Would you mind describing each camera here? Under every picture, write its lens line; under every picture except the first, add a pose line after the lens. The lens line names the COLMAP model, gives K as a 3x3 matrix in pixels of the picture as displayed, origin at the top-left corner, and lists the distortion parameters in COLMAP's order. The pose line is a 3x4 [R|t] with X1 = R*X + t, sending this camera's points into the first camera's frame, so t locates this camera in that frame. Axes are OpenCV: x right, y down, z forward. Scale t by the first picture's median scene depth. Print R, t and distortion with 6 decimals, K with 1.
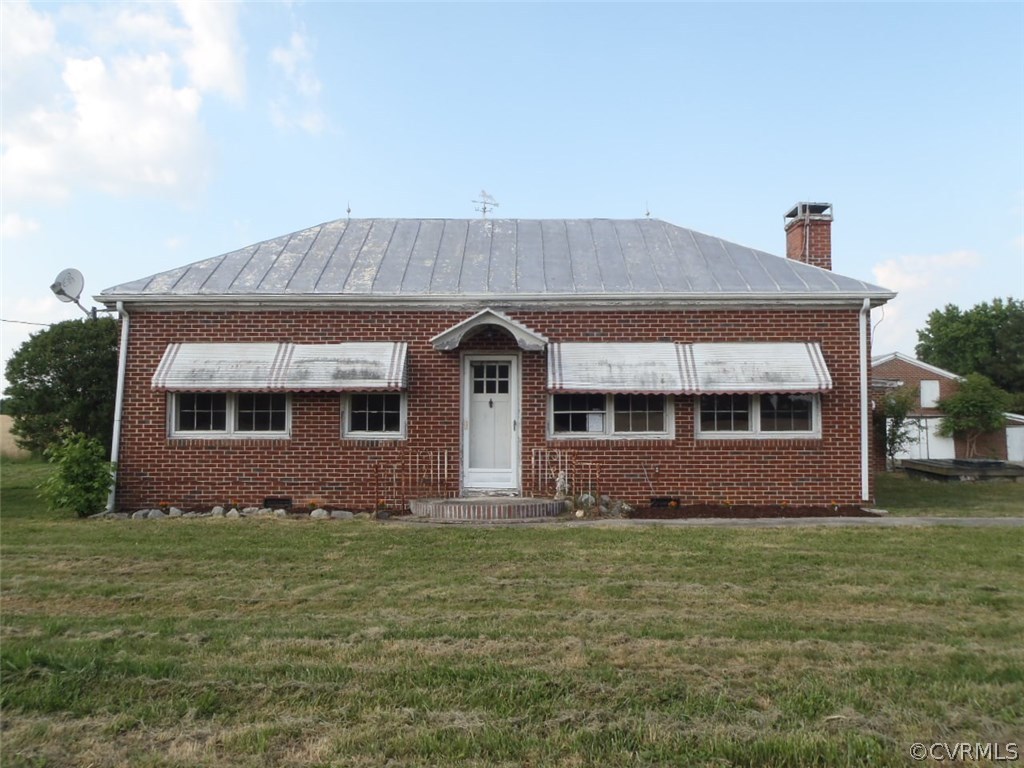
lens RADIAL K [[838.8, 0, 512.0], [0, 838.8, 384.0], [0, 0, 1]] dist [-0.017040, -0.003971]
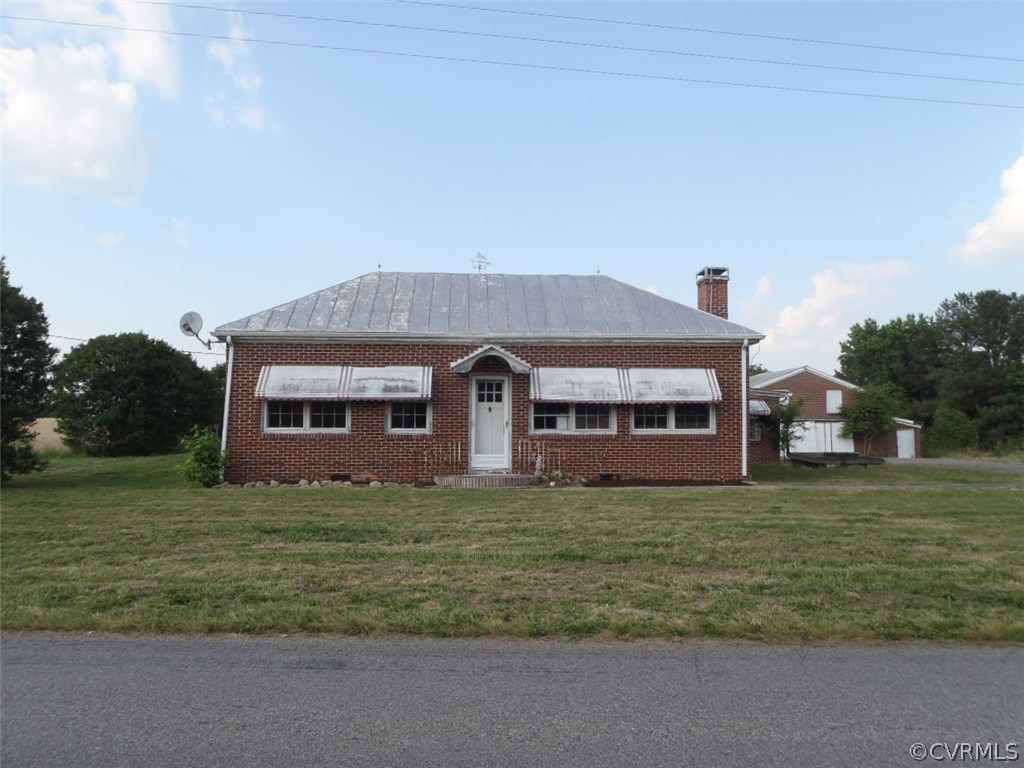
lens RADIAL K [[838.8, 0, 512.0], [0, 838.8, 384.0], [0, 0, 1]] dist [-0.017040, -0.003971]
pose [[0.997966, 0.006121, 0.063450, -0.079619], [-0.005806, 0.999970, -0.005139, -0.012819], [-0.063480, 0.004760, 0.997972, -0.440146]]
